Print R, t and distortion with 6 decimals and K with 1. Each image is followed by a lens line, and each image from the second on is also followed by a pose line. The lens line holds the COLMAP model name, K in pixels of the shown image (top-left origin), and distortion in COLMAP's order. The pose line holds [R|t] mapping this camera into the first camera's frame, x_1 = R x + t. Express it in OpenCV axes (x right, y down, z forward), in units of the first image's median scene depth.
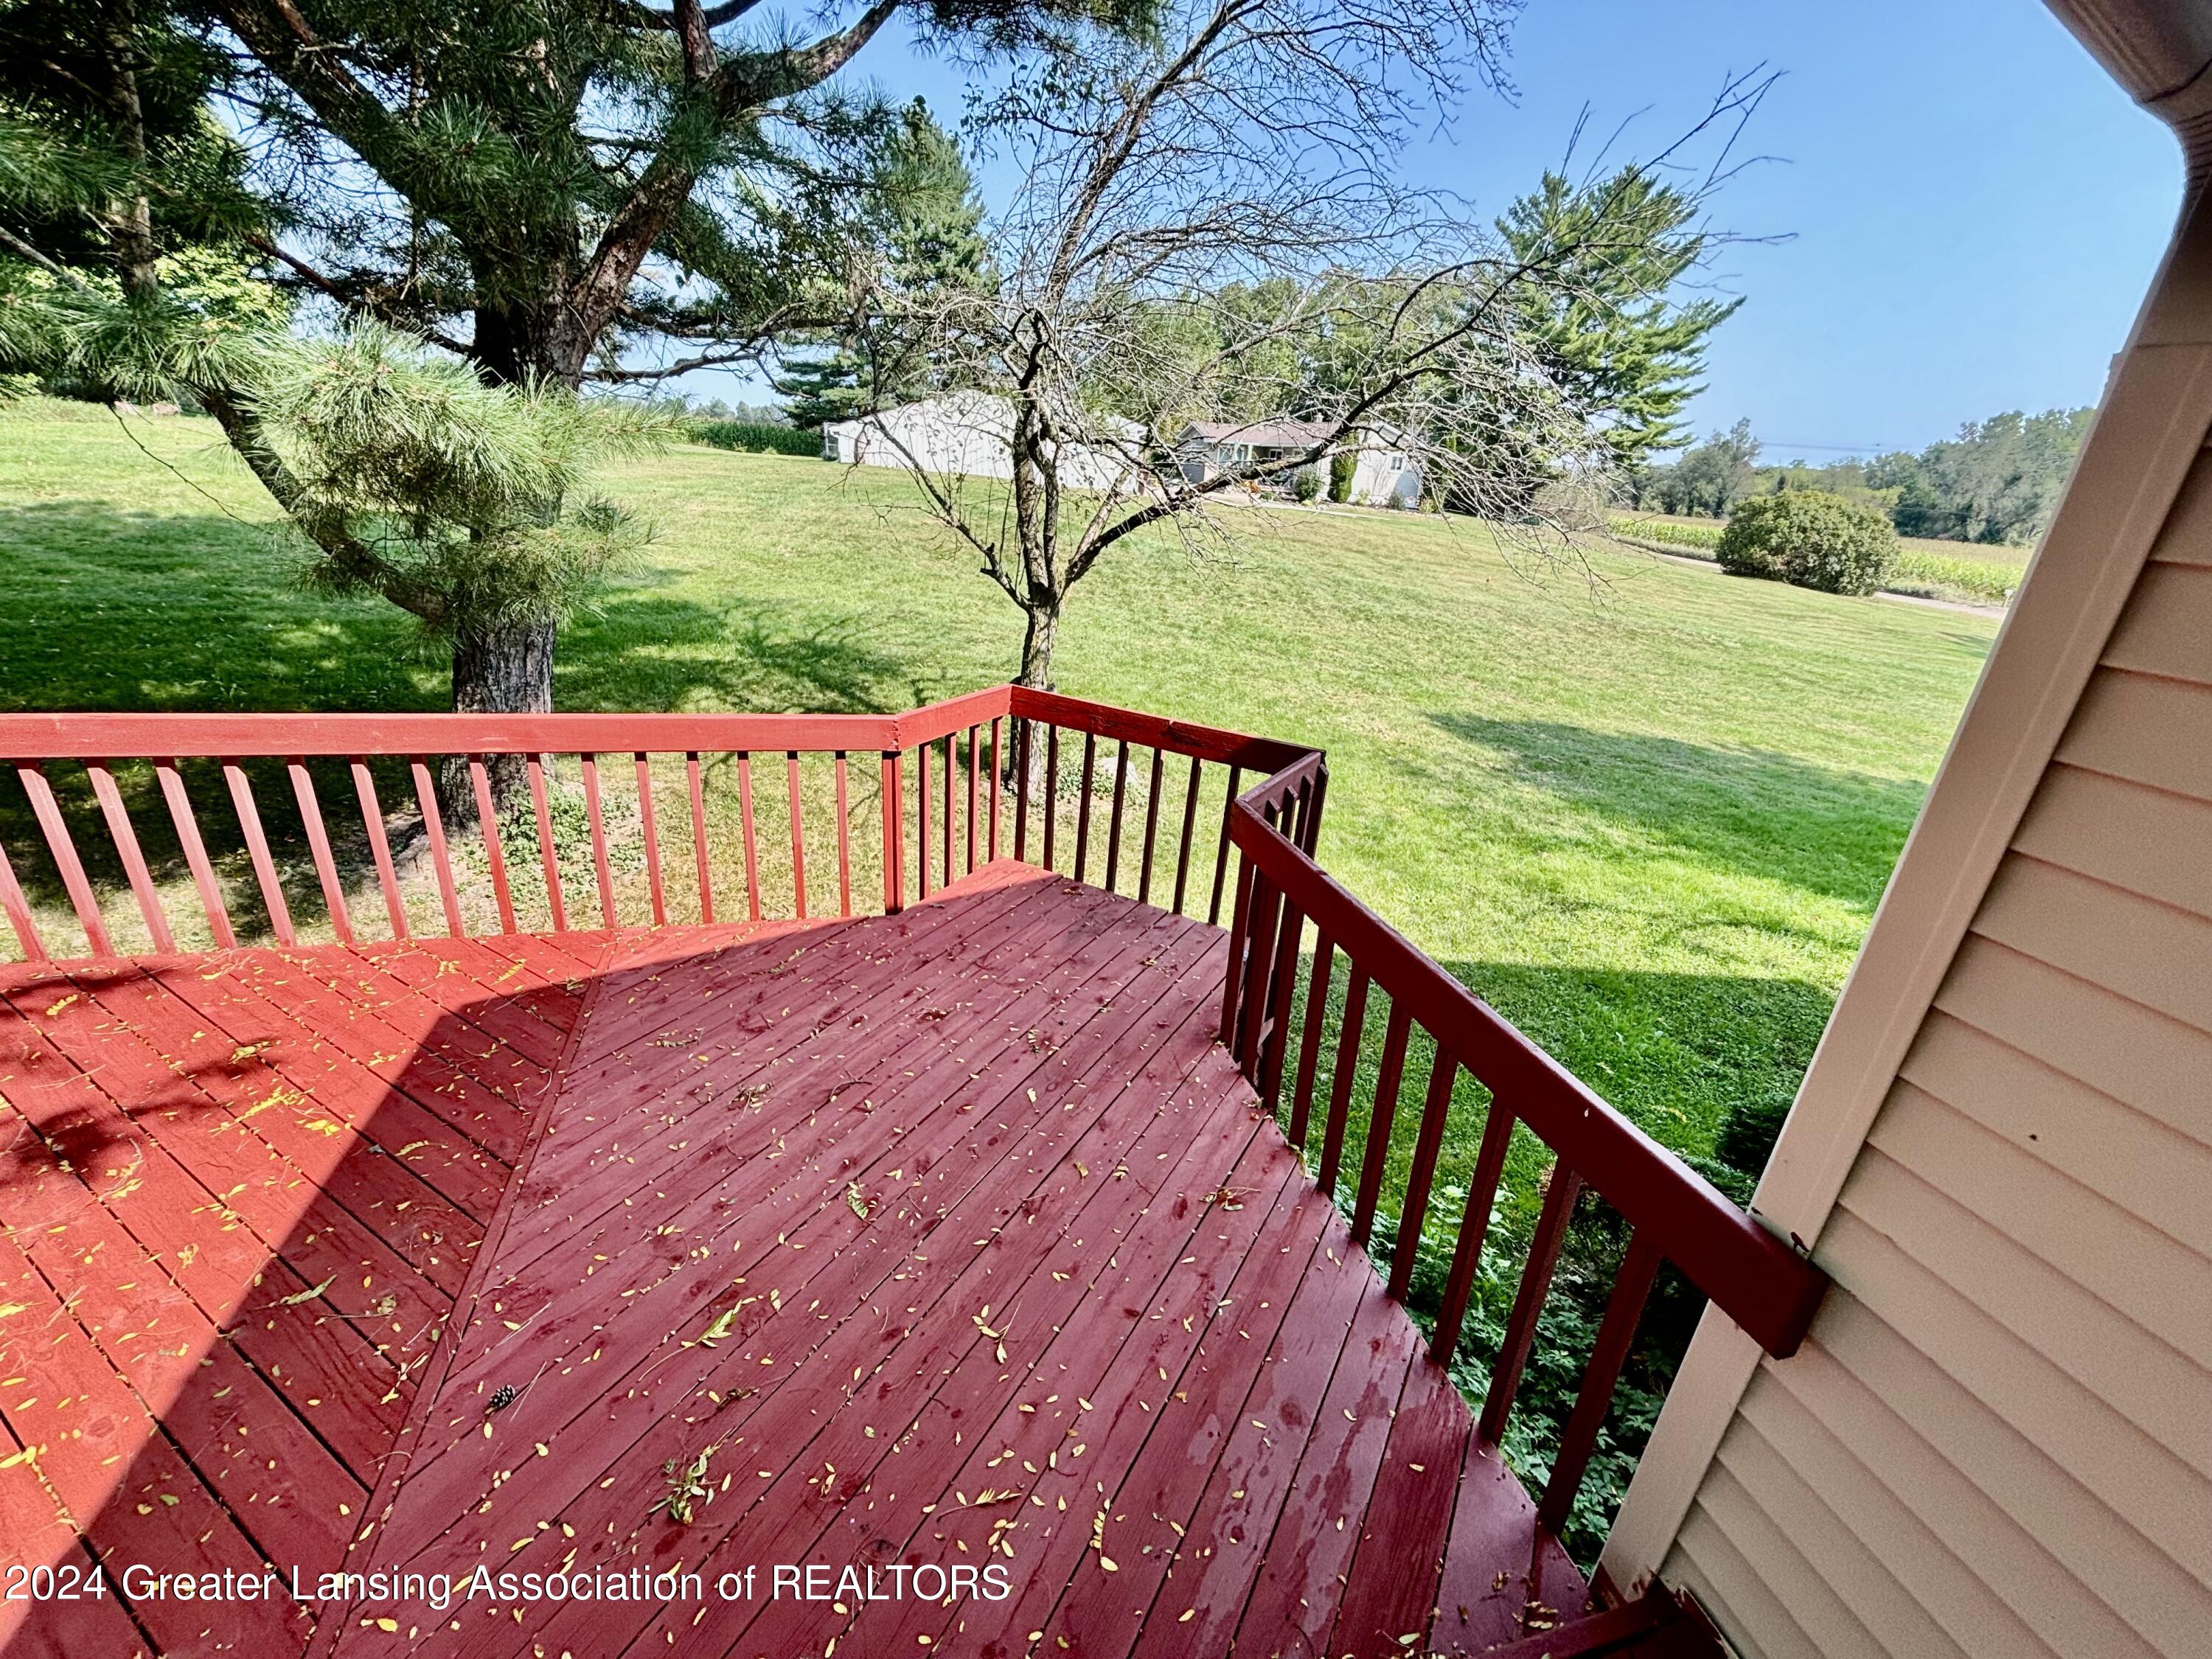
lens RADIAL K [[903.2, 0, 1099.8], [0, 903.2, 821.9], [0, 0, 1]] dist [0.002784, -0.000229]
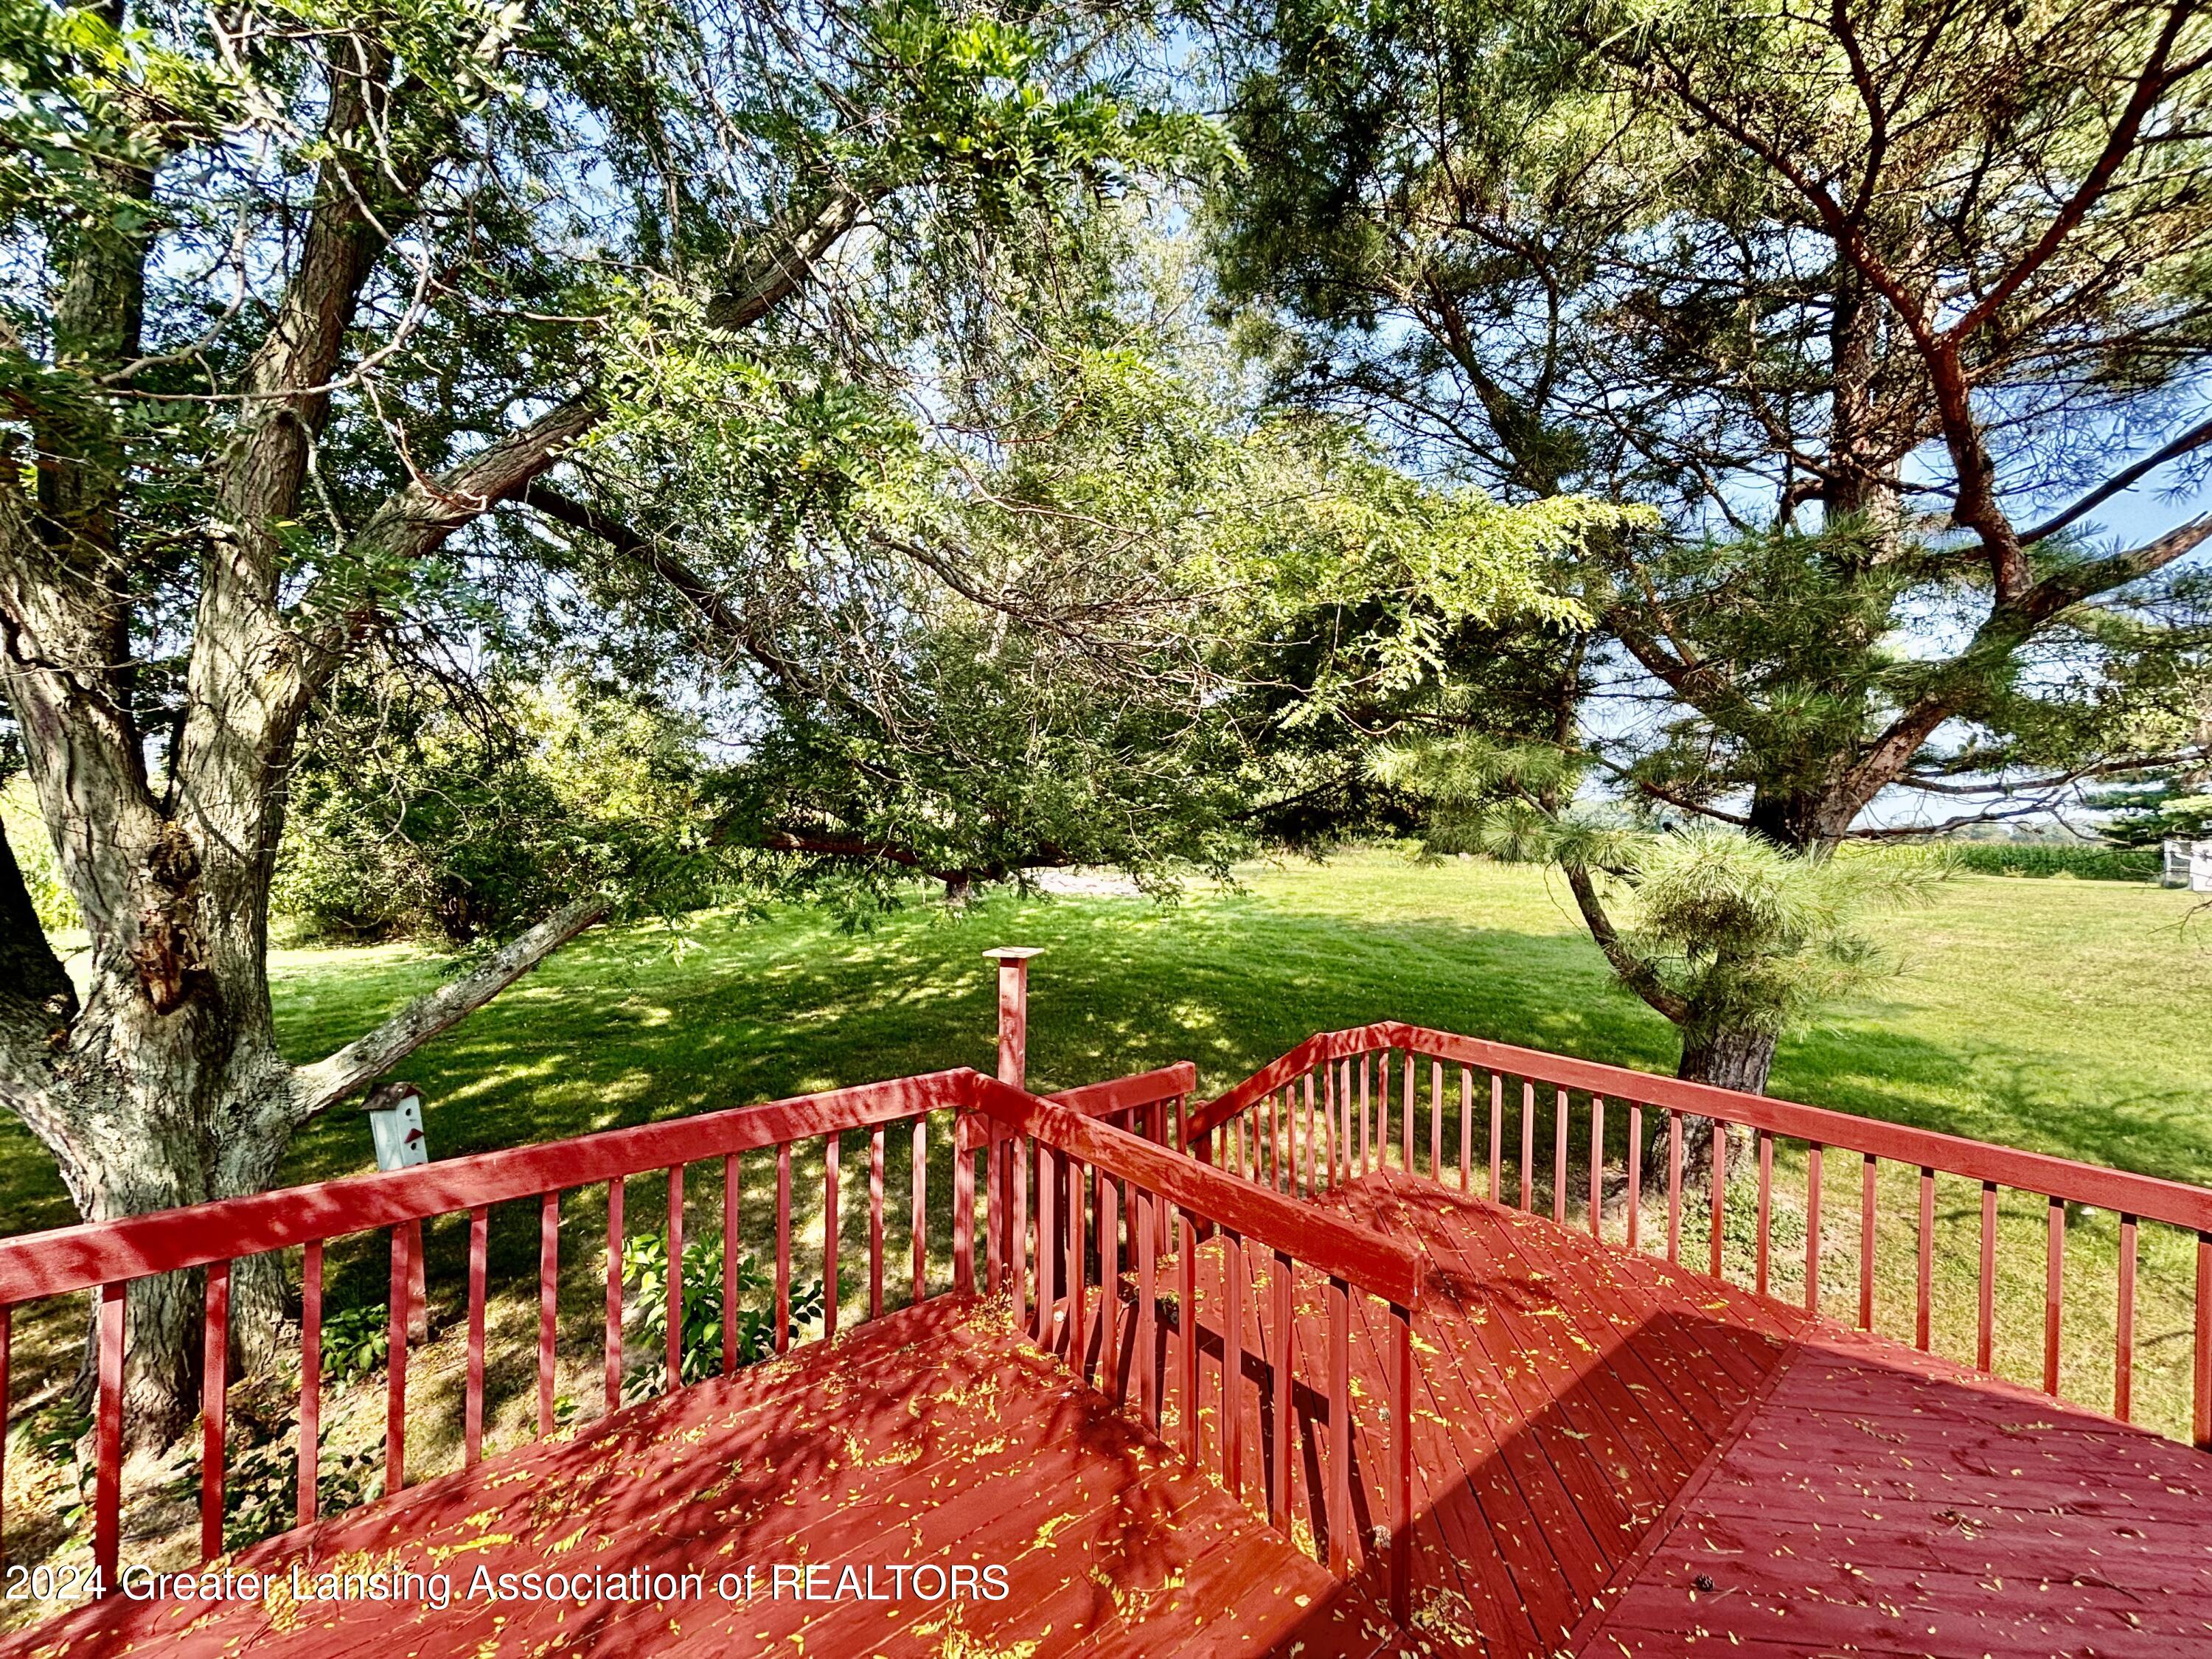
lens RADIAL K [[903.2, 0, 1100.2], [0, 903.2, 829.3], [0, 0, 1]] dist [0.002784, -0.000229]
pose [[0.416409, -0.060422, -0.907167, 0.080104], [-0.333577, 0.918051, -0.214265, 0.064862], [0.845772, 0.391832, 0.362129, -0.217246]]
